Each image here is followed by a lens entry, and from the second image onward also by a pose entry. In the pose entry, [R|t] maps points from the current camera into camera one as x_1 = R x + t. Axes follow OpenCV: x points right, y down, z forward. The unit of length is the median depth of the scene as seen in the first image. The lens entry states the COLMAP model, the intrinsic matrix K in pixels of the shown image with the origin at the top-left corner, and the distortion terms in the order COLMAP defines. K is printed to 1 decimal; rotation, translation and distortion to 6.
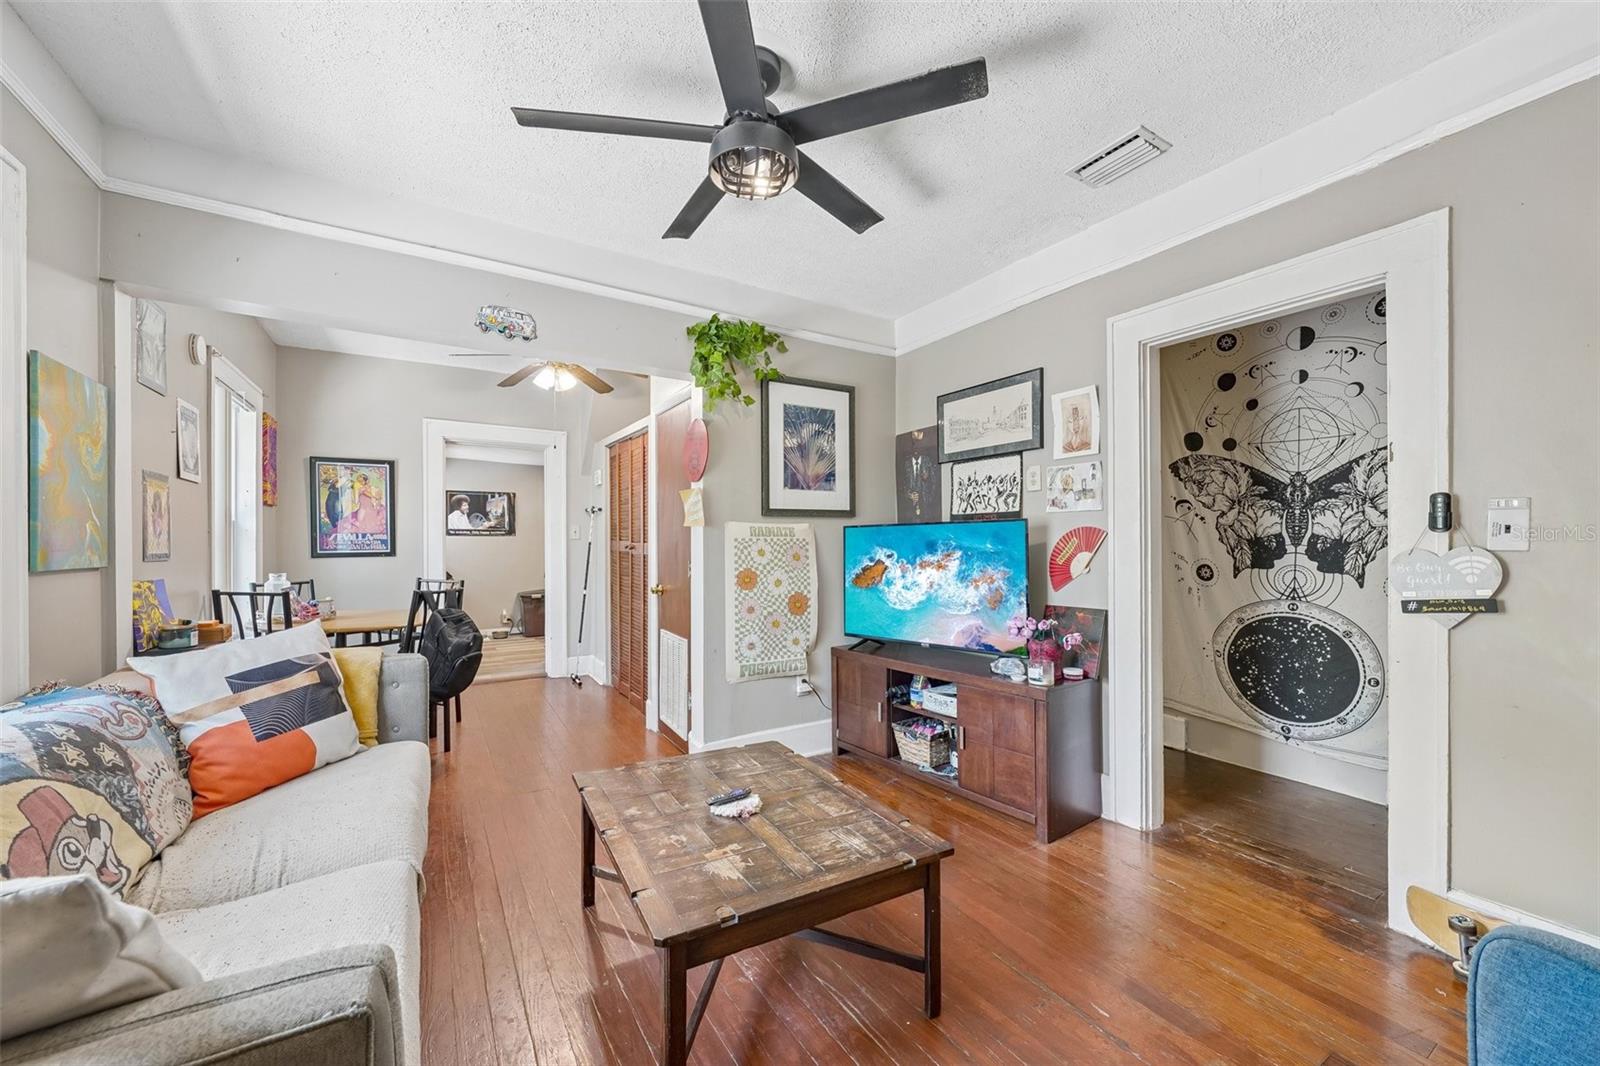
lens RADIAL K [[638.2, 0, 803.9], [0, 638.2, 539.6], [0, 0, 1]] dist [-0.001298, -0.000044]
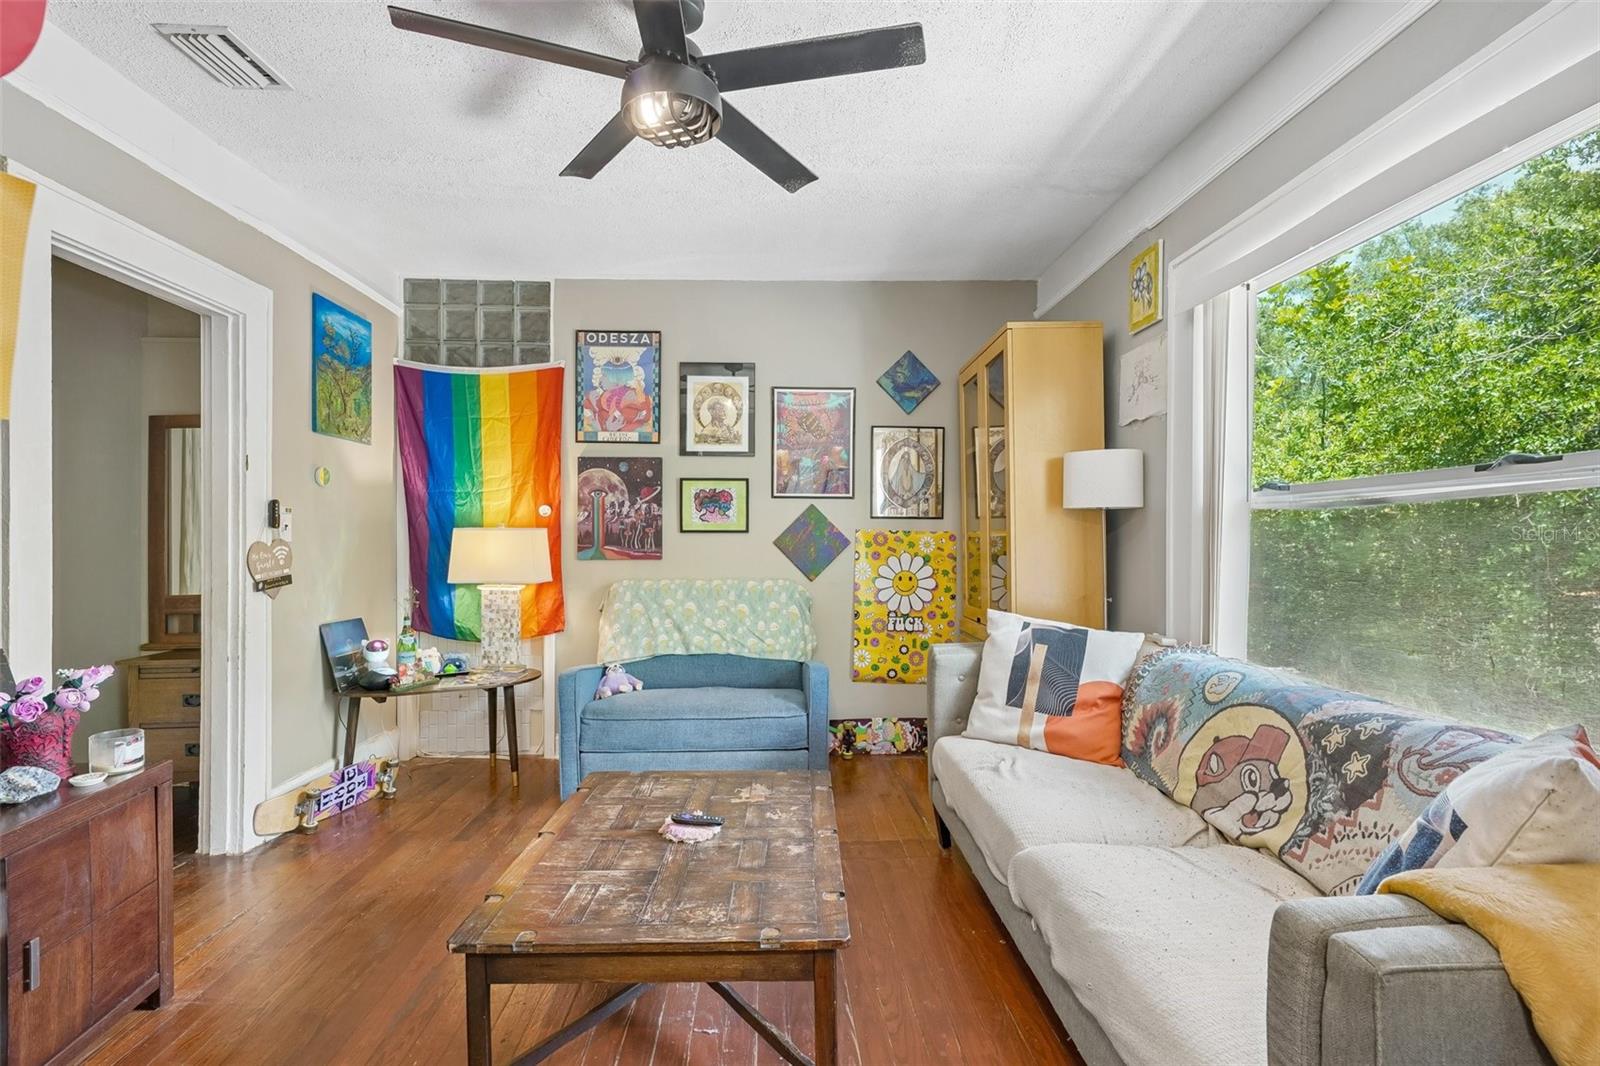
lens RADIAL K [[752.8, 0, 799.2], [0, 752.8, 538.3], [0, 0, 1]] dist [0.002686, 0.002075]
pose [[-0.878588, 0.005254, 0.477552, -0.636243], [0.002941, 0.999980, -0.005591, 0.018124], [-0.477572, -0.003508, -0.878586, 1.591408]]
